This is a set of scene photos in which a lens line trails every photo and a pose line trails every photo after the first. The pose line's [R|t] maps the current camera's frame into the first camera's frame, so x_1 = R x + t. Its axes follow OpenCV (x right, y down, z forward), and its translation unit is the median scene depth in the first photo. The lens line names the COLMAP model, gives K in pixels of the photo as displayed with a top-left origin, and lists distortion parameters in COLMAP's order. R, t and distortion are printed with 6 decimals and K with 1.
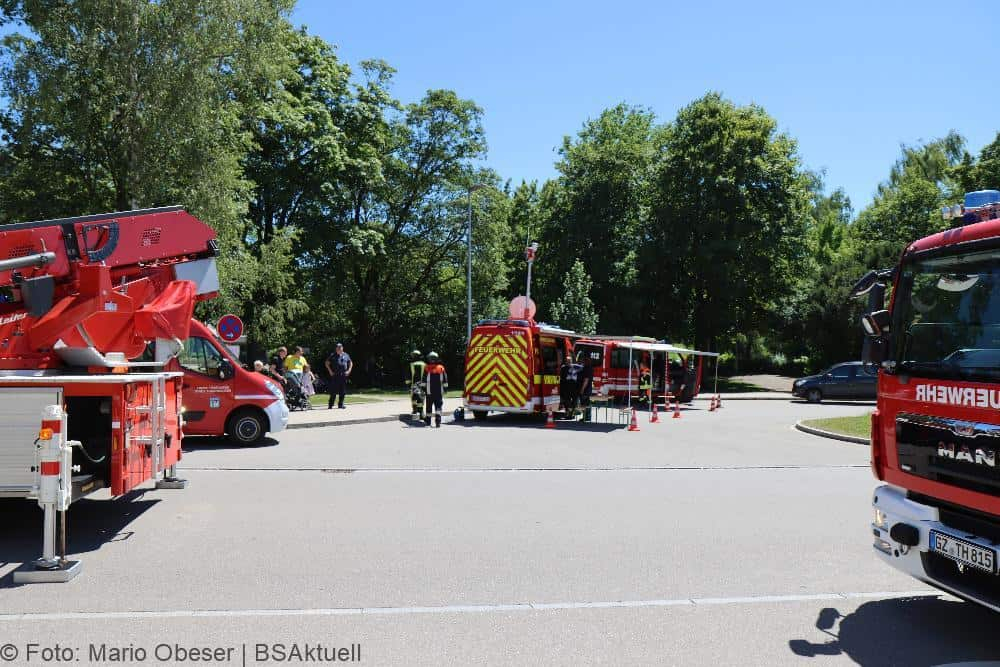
lens RADIAL K [[803.8, 0, 484.7], [0, 803.8, 336.0], [0, 0, 1]] dist [-0.091258, 0.105842]
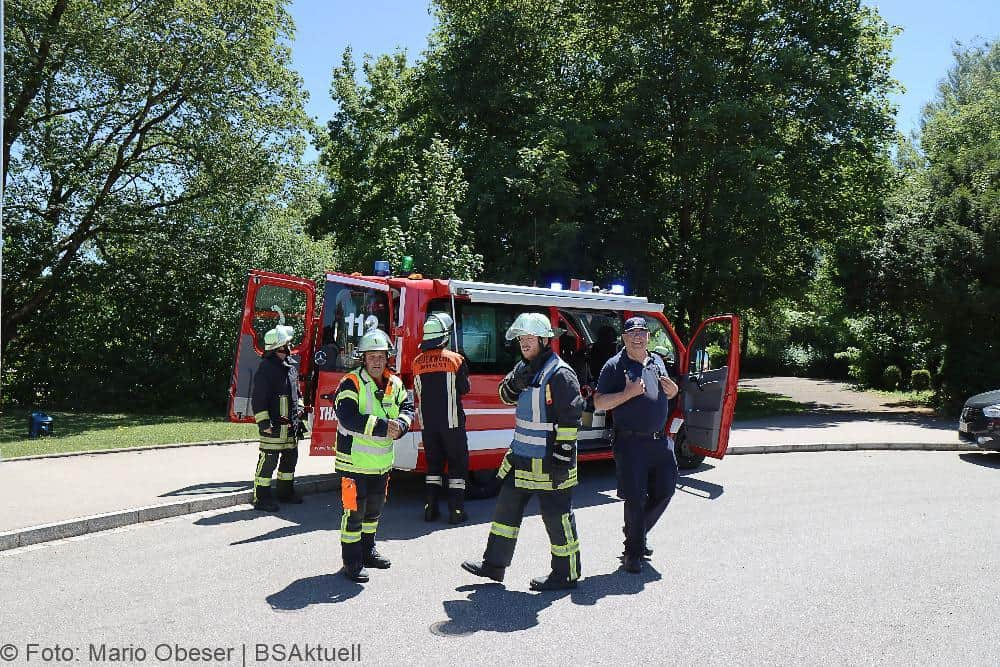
lens RADIAL K [[803.8, 0, 484.7], [0, 803.8, 336.0], [0, 0, 1]] dist [-0.091258, 0.105842]
pose [[0.998392, 0.002791, 0.056625, 0.118086], [-0.003162, 0.999974, 0.006453, 0.018509], [-0.056605, -0.006622, 0.998375, 0.538053]]
